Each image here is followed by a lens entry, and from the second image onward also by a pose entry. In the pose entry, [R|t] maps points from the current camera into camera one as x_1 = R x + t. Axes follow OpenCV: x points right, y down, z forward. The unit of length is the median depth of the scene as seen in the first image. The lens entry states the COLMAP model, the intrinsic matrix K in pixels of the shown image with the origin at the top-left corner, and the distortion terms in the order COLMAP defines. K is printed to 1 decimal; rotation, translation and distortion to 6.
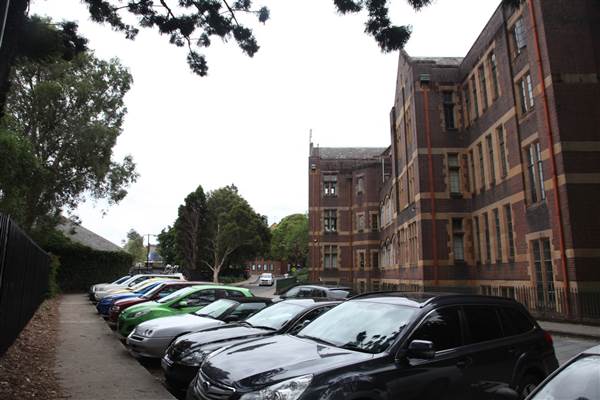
lens RADIAL K [[405.2, 0, 300.3], [0, 405.2, 200.5], [0, 0, 1]] dist [-0.127050, 0.070973]
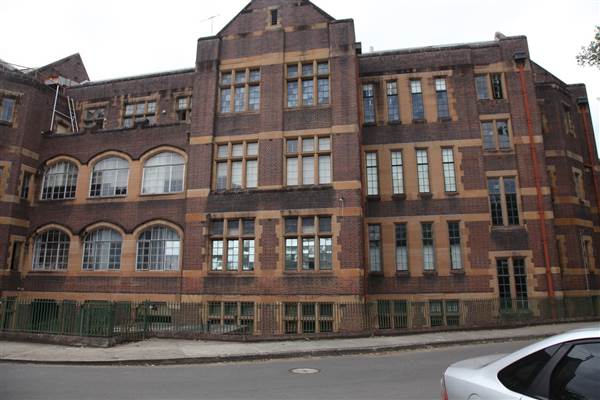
lens RADIAL K [[405.2, 0, 301.0], [0, 405.2, 195.2], [0, 0, 1]] dist [-0.127050, 0.070973]
pose [[0.150433, 0.209582, 0.966150, -0.600884], [-0.177414, 0.967129, -0.182171, 0.217475], [-0.972571, -0.144004, 0.182671, 1.252956]]
